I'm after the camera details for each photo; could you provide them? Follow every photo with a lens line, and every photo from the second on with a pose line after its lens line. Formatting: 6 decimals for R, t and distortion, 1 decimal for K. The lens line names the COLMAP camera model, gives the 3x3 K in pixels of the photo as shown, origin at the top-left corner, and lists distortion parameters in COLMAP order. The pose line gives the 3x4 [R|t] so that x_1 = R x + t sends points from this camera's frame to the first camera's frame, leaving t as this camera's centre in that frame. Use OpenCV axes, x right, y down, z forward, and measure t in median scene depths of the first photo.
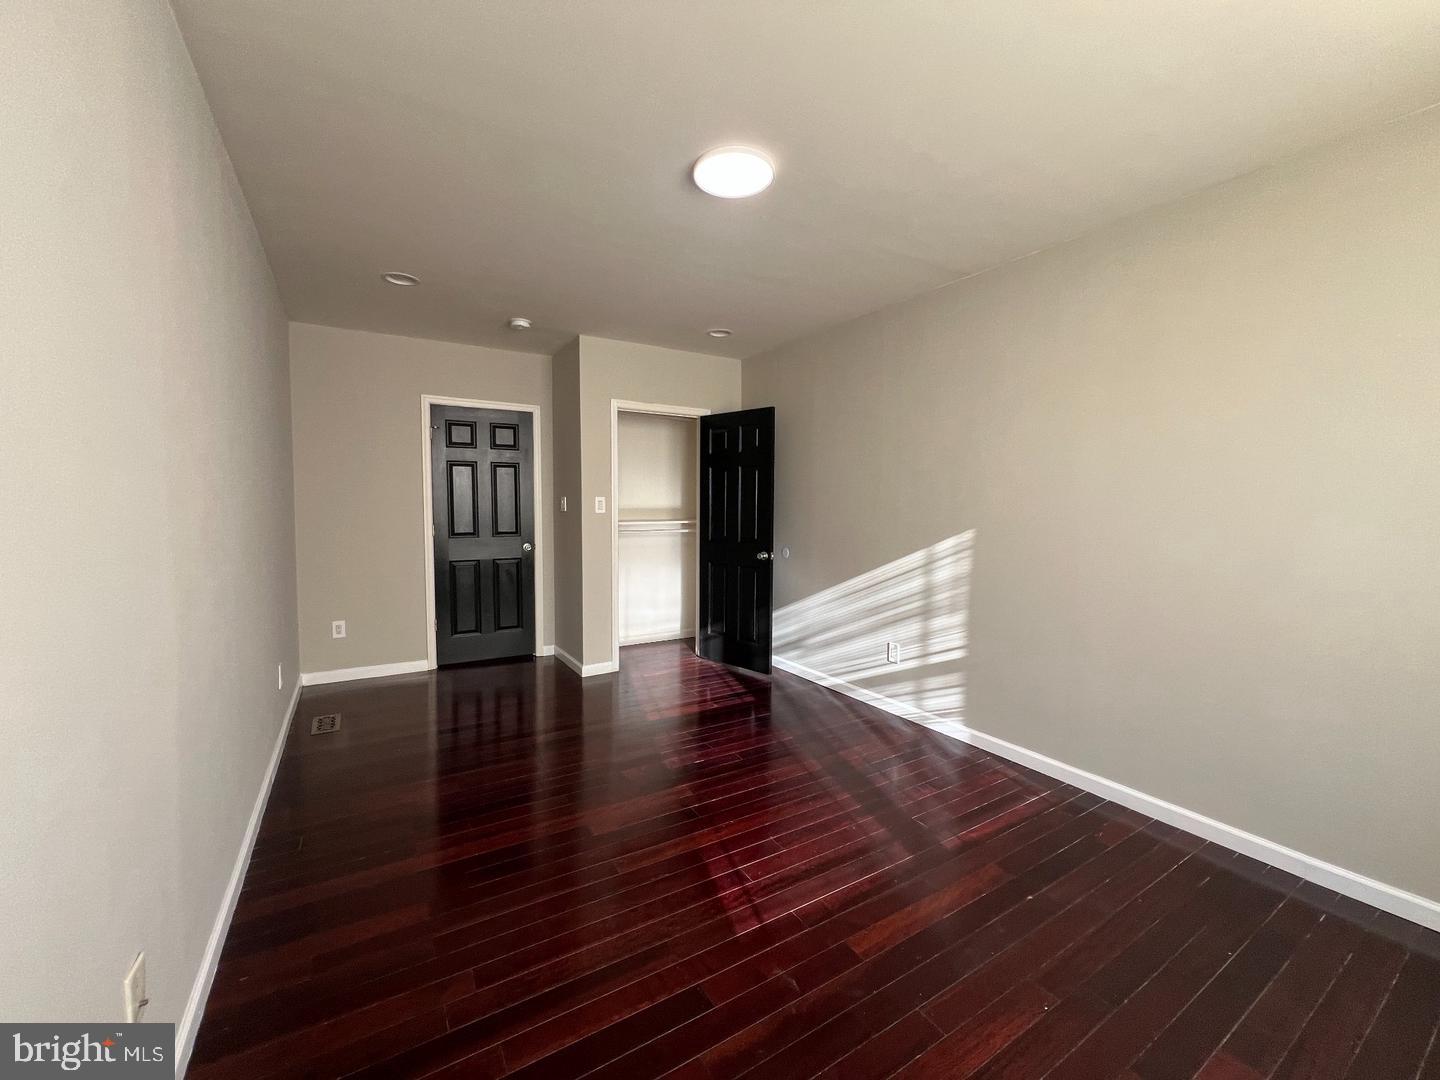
lens RADIAL K [[570.8, 0, 724.9], [0, 570.8, 539.8], [0, 0, 1]] dist [-0.003790, -0.000410]
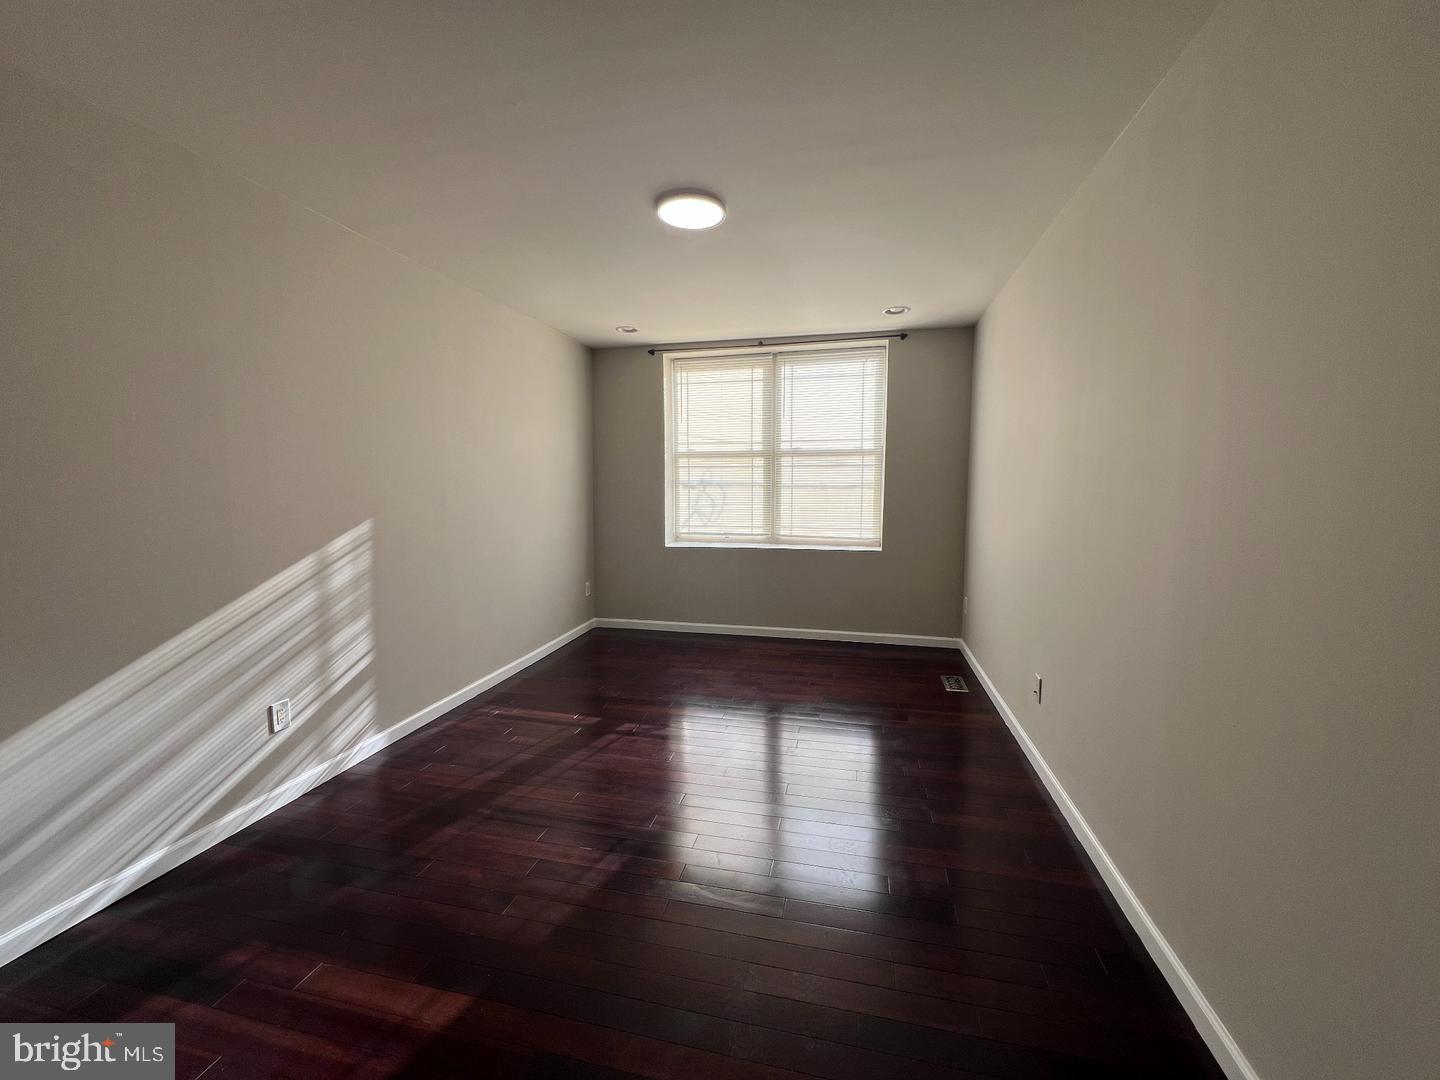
lens RADIAL K [[570.8, 0, 718.9], [0, 570.8, 542.3], [0, 0, 1]] dist [-0.003790, -0.000410]
pose [[-0.704075, -0.080721, 0.705523, -0.546490], [0.040471, 0.987342, 0.153353, -0.089660], [-0.708972, 0.136525, -0.691896, 1.116262]]
